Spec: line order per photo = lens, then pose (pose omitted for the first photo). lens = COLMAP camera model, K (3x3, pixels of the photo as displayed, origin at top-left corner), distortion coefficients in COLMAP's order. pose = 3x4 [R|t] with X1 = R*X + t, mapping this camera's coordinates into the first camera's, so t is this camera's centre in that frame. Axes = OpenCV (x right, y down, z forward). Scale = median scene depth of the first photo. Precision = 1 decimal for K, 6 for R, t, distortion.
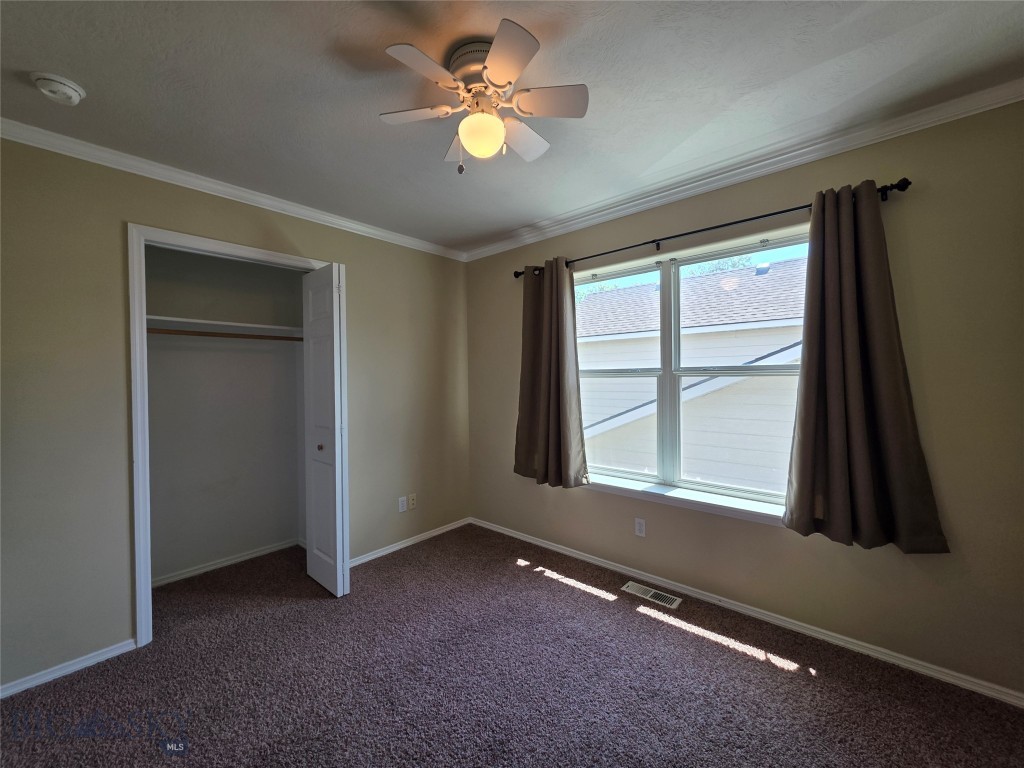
lens RADIAL K [[408.3, 0, 506.5], [0, 408.3, 383.4], [0, 0, 1]] dist [0.007937, -0.000528]
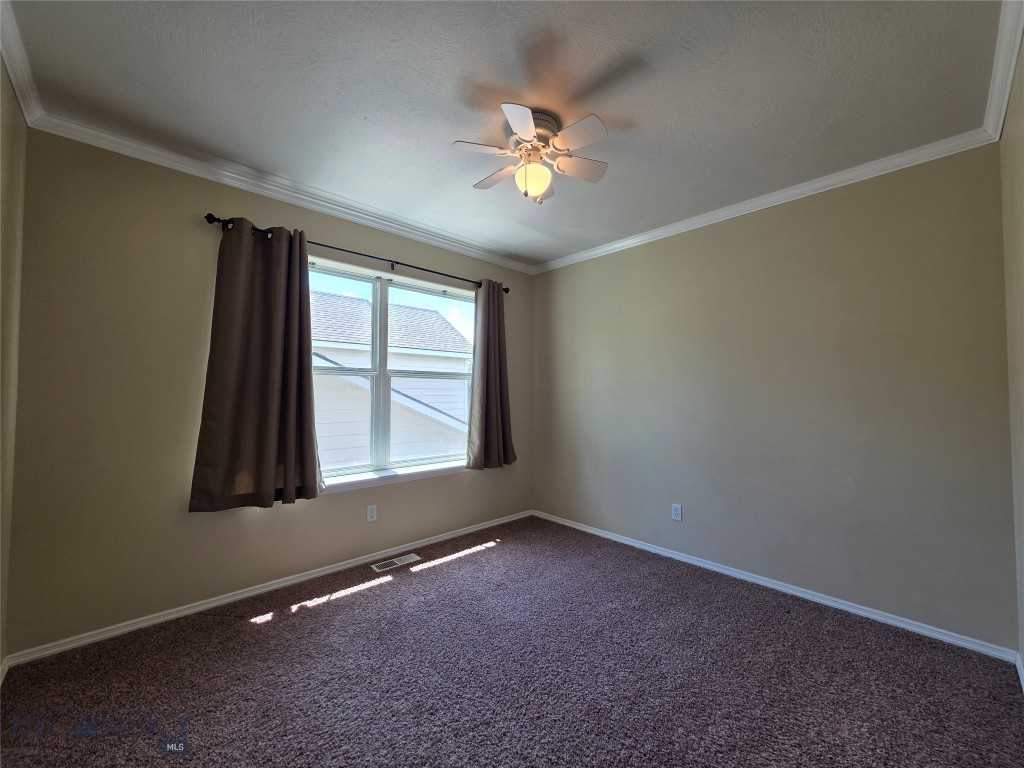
lens RADIAL K [[408.3, 0, 510.6], [0, 408.3, 386.1], [0, 0, 1]] dist [0.007937, -0.000528]
pose [[0.088965, 0.028606, 0.995624, -0.743880], [0.004659, 0.999565, -0.029136, 0.046125], [-0.996024, 0.007231, 0.088793, 0.535675]]
